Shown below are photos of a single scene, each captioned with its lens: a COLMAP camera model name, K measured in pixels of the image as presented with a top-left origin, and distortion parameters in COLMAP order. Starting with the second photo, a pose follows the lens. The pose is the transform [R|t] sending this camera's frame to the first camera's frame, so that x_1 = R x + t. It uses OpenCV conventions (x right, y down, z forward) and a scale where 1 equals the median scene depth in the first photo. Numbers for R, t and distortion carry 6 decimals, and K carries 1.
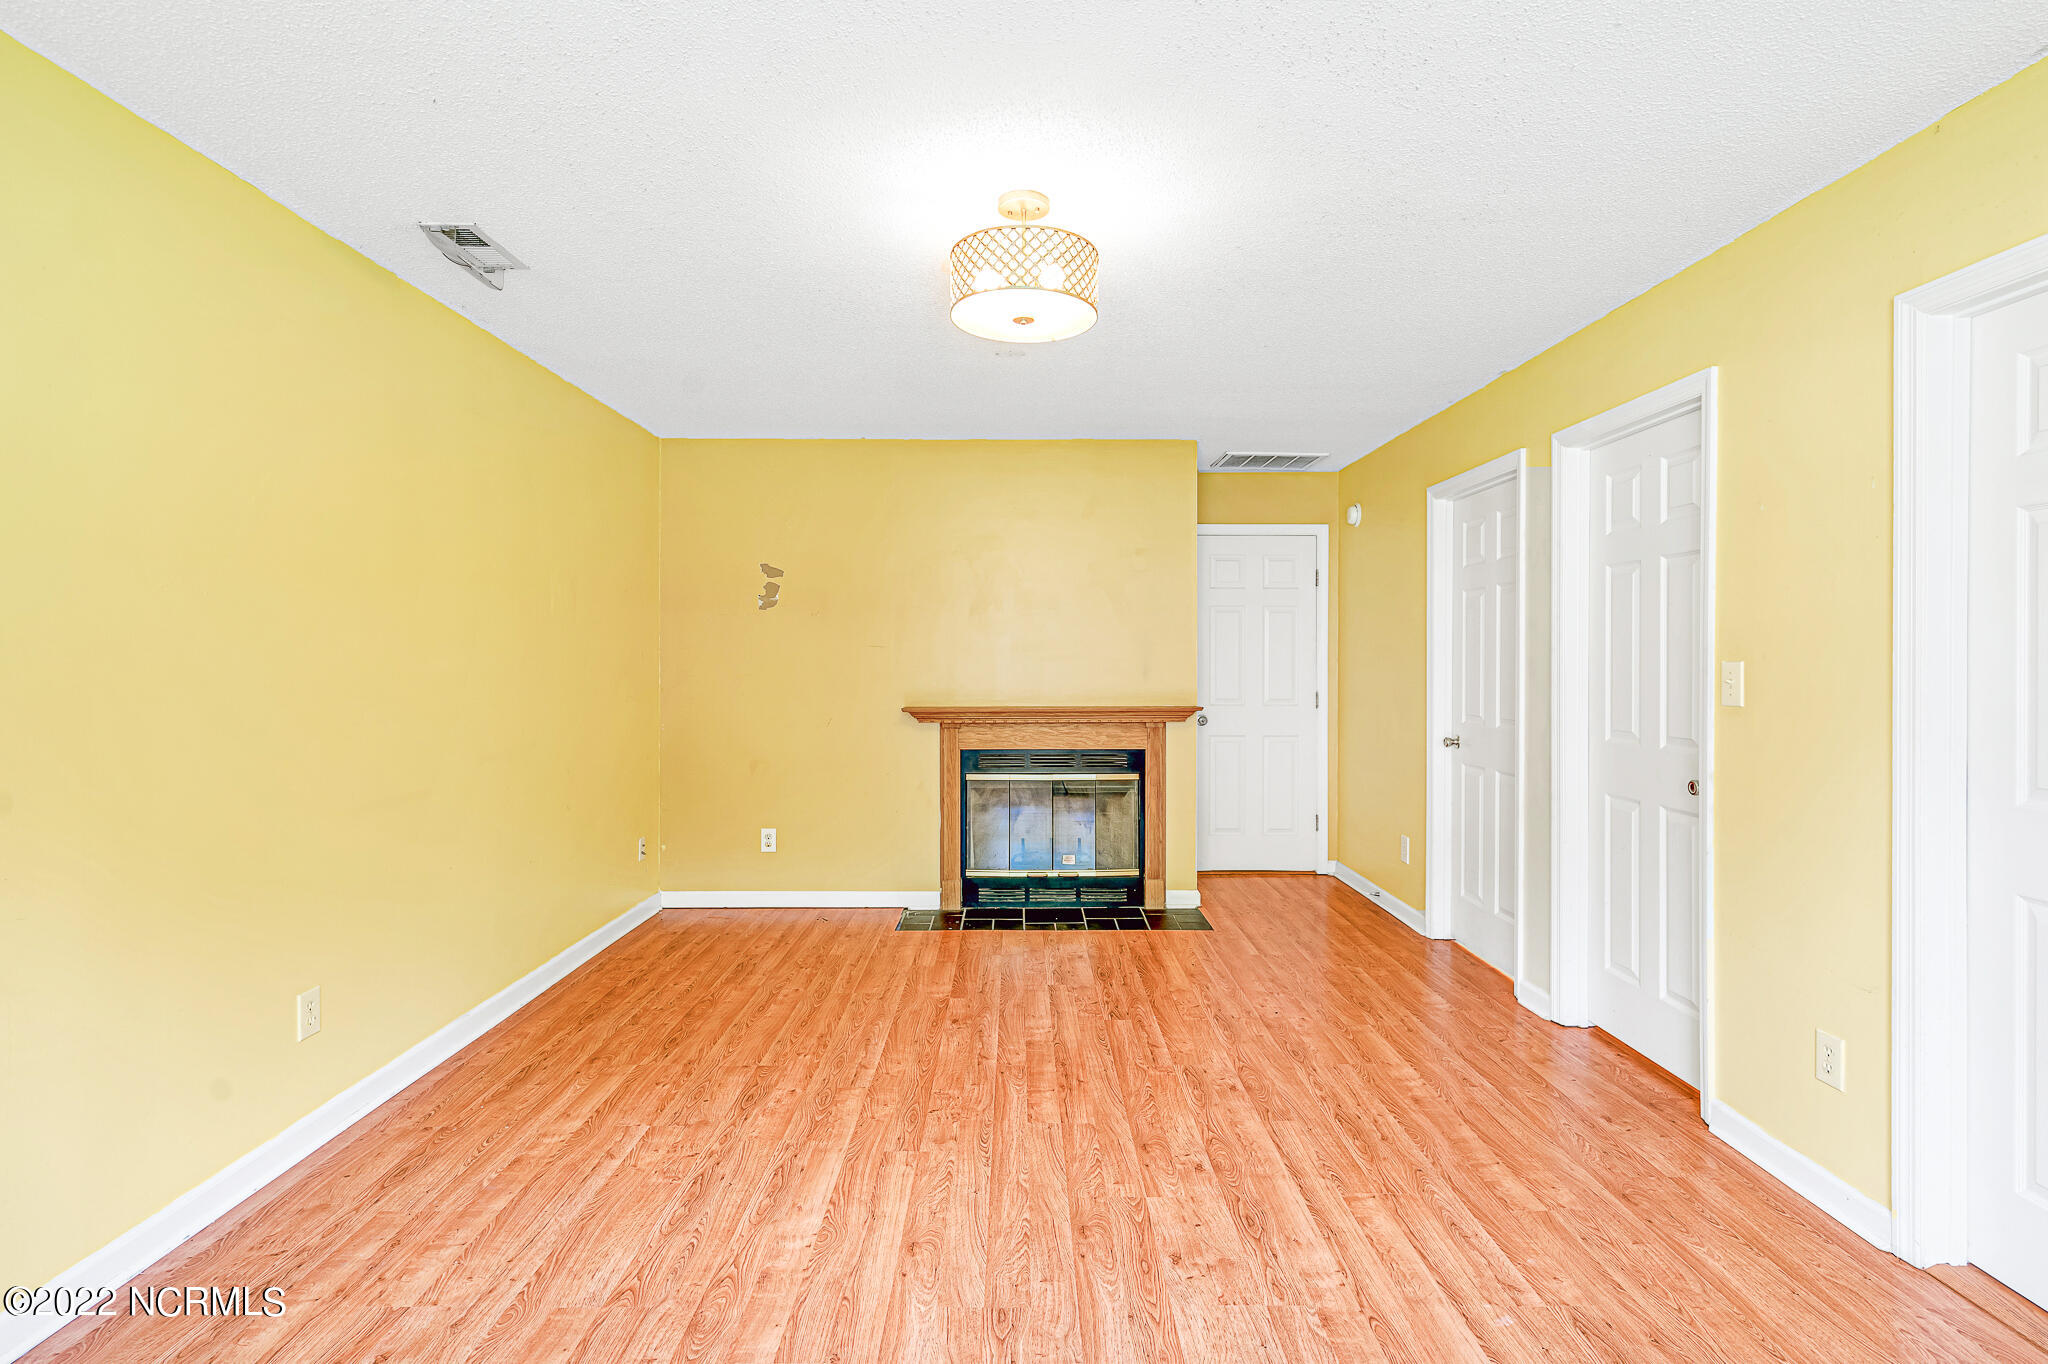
lens RADIAL K [[972.7, 0, 1029.9], [0, 972.7, 662.7], [0, 0, 1]] dist [0.000696, 0.000438]
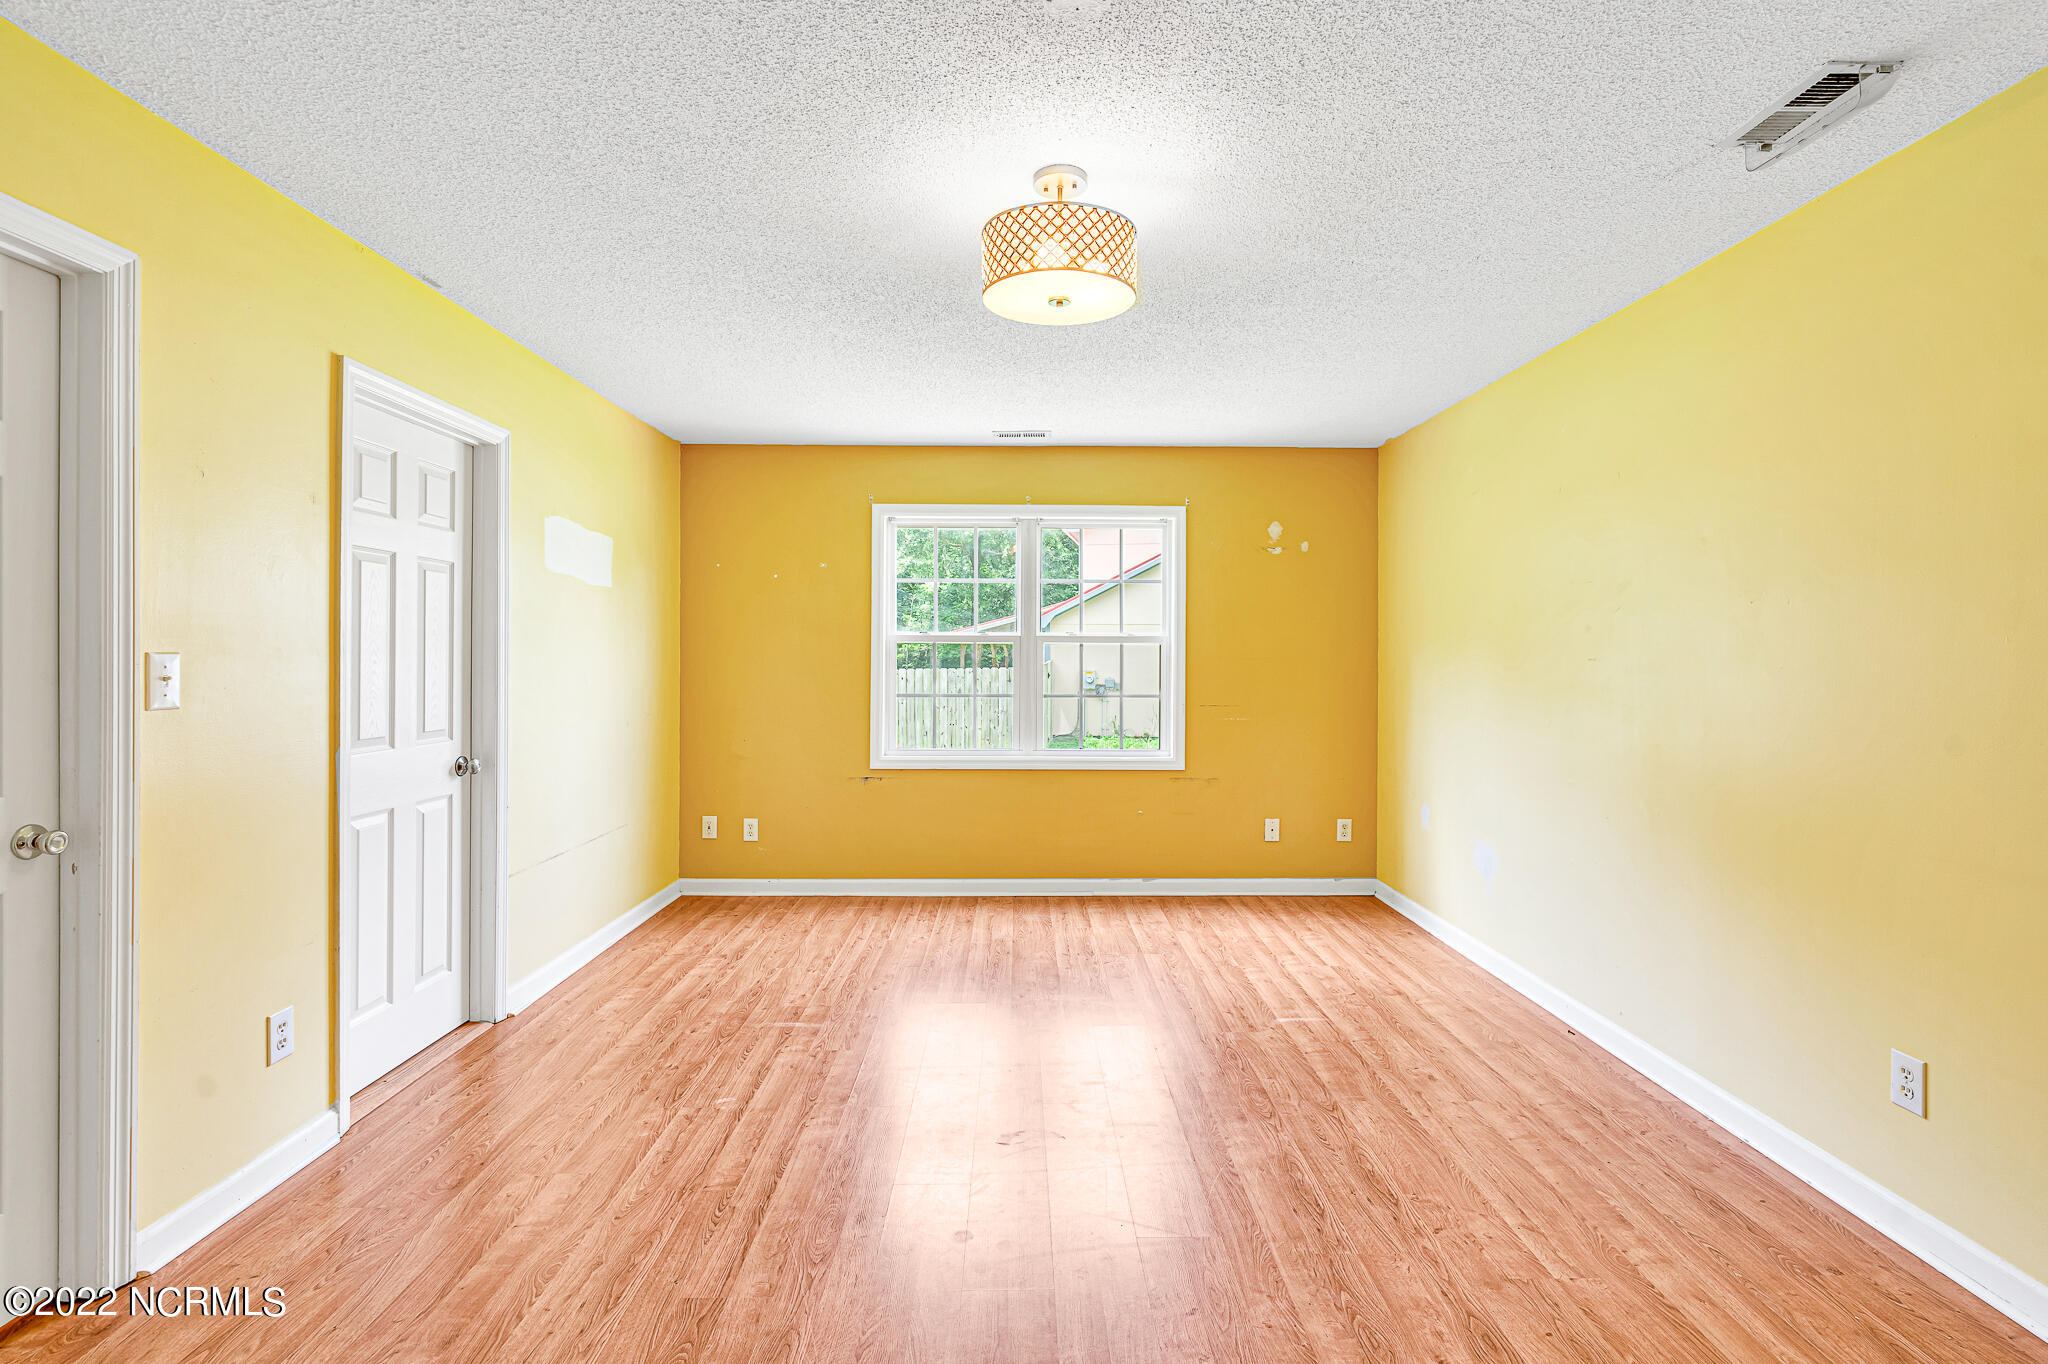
lens RADIAL K [[972.7, 0, 1029.9], [0, 972.7, 662.7], [0, 0, 1]] dist [0.000696, 0.000438]
pose [[-0.999978, -0.005516, -0.003653, 0.023736], [-0.005544, 0.999956, 0.007550, -0.003888], [0.003611, 0.007571, -0.999965, 1.955279]]
